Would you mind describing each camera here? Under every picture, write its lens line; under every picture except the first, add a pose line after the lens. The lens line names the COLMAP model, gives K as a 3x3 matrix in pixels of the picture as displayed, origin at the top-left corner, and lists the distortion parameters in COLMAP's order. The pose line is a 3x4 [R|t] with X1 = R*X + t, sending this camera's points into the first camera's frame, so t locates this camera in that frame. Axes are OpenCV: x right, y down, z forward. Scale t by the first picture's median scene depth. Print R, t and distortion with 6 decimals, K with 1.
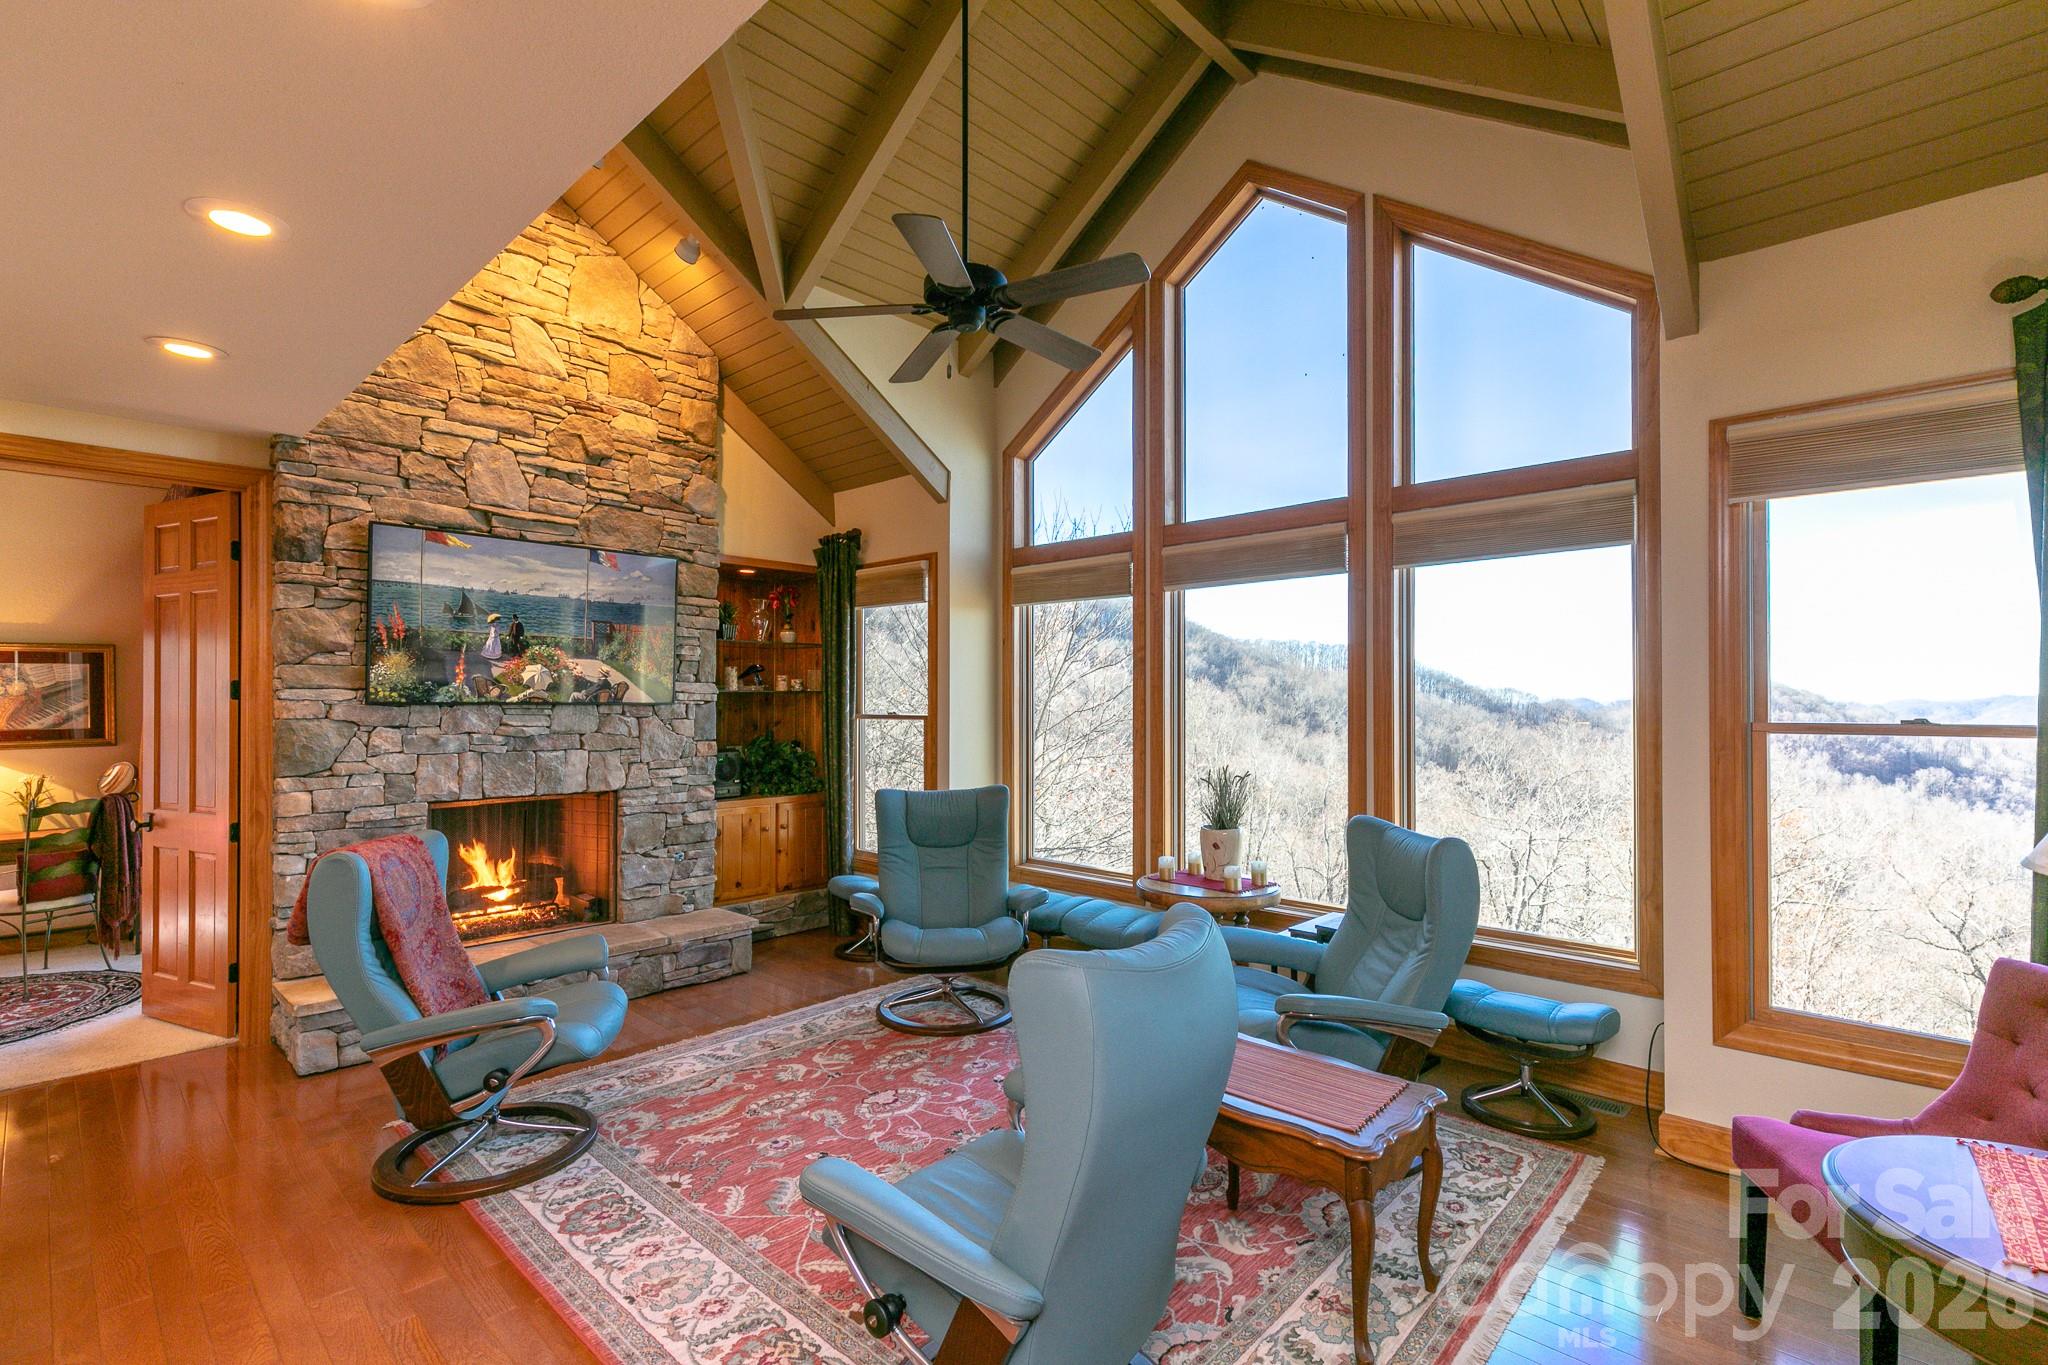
lens RADIAL K [[928.2, 0, 1013.9], [0, 928.2, 694.5], [0, 0, 1]] dist [0.003440, -0.000410]
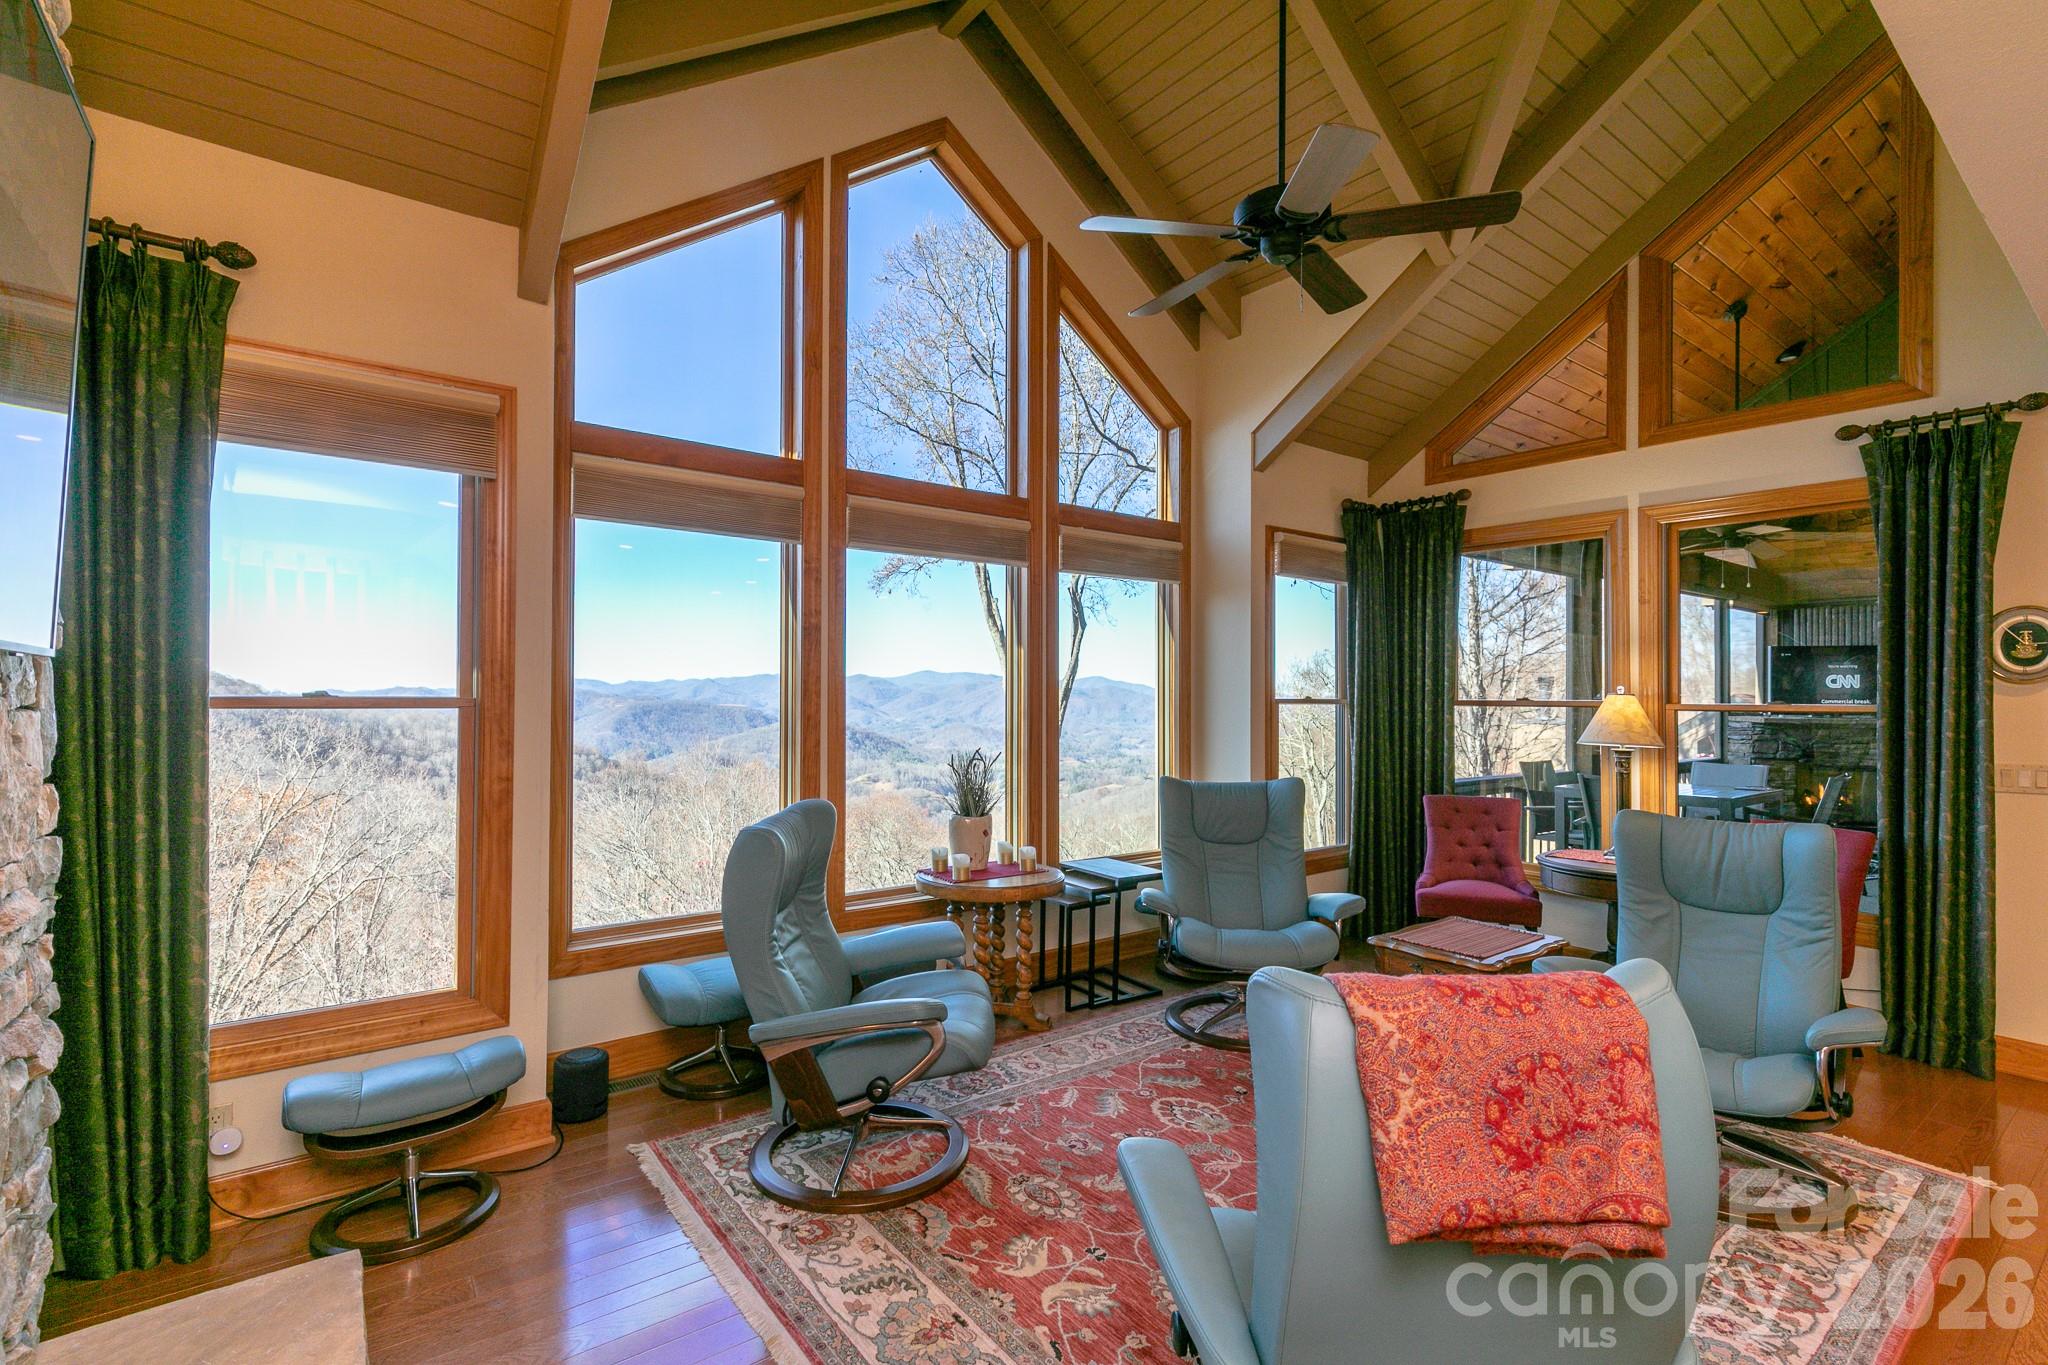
lens RADIAL K [[928.2, 0, 1013.9], [0, 928.2, 694.5], [0, 0, 1]] dist [0.003440, -0.000410]
pose [[0.164212, 0.000315, 0.986425, -0.644635], [-0.011296, 0.999935, 0.001561, 0.018271], [-0.986360, -0.011399, 0.164205, 0.737545]]
